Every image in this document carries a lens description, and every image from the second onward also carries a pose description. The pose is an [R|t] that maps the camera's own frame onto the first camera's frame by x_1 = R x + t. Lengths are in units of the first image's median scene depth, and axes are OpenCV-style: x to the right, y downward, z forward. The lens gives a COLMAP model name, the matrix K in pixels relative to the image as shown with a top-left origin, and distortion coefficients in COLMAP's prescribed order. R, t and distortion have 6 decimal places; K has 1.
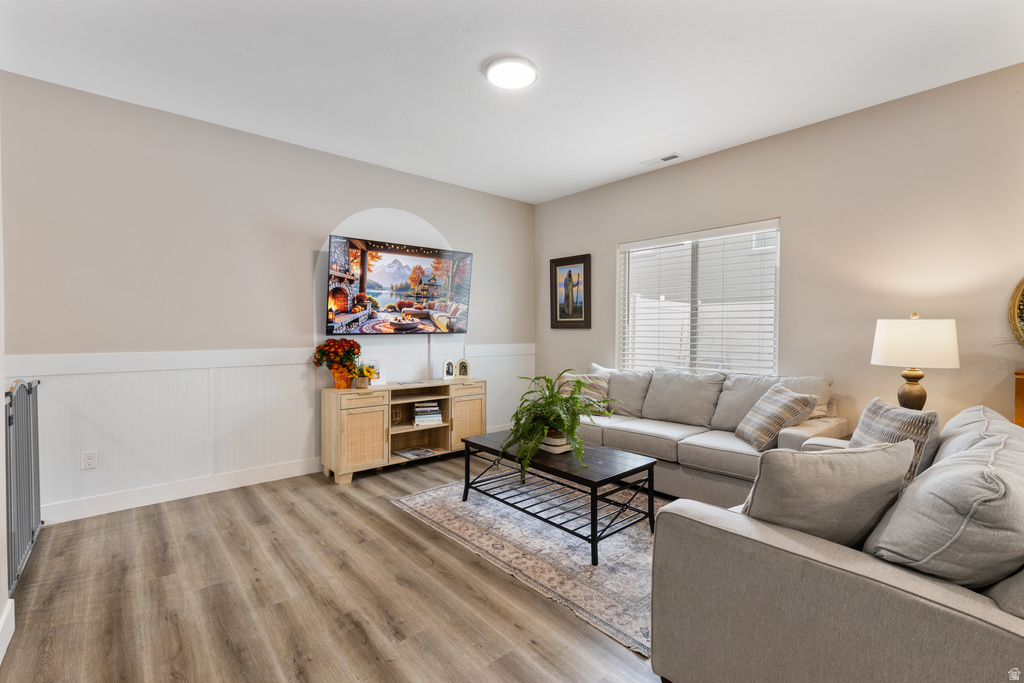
lens RADIAL K [[460.3, 0, 510.2], [0, 460.3, 340.7], [0, 0, 1]] dist [0.004176, 0.000693]
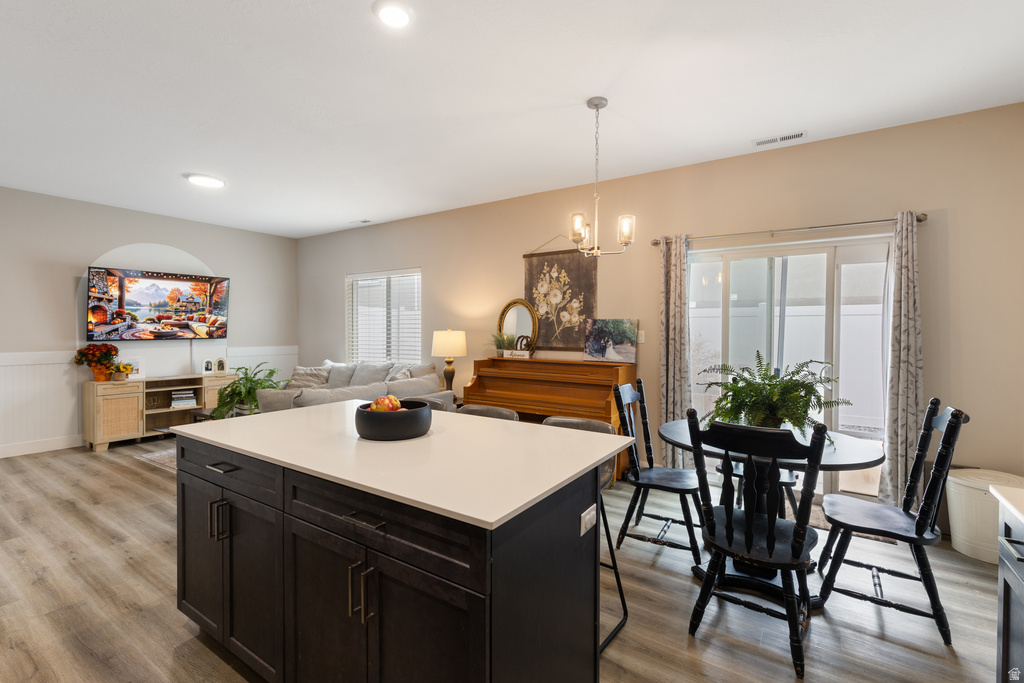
lens RADIAL K [[460.3, 0, 512.4], [0, 460.3, 341.6], [0, 0, 1]] dist [0.004176, 0.000693]
pose [[0.964659, -0.007793, 0.263386, 0.419620], [0.007861, 0.999969, 0.000797, -0.002683], [-0.263384, 0.001301, 0.964690, -0.586455]]
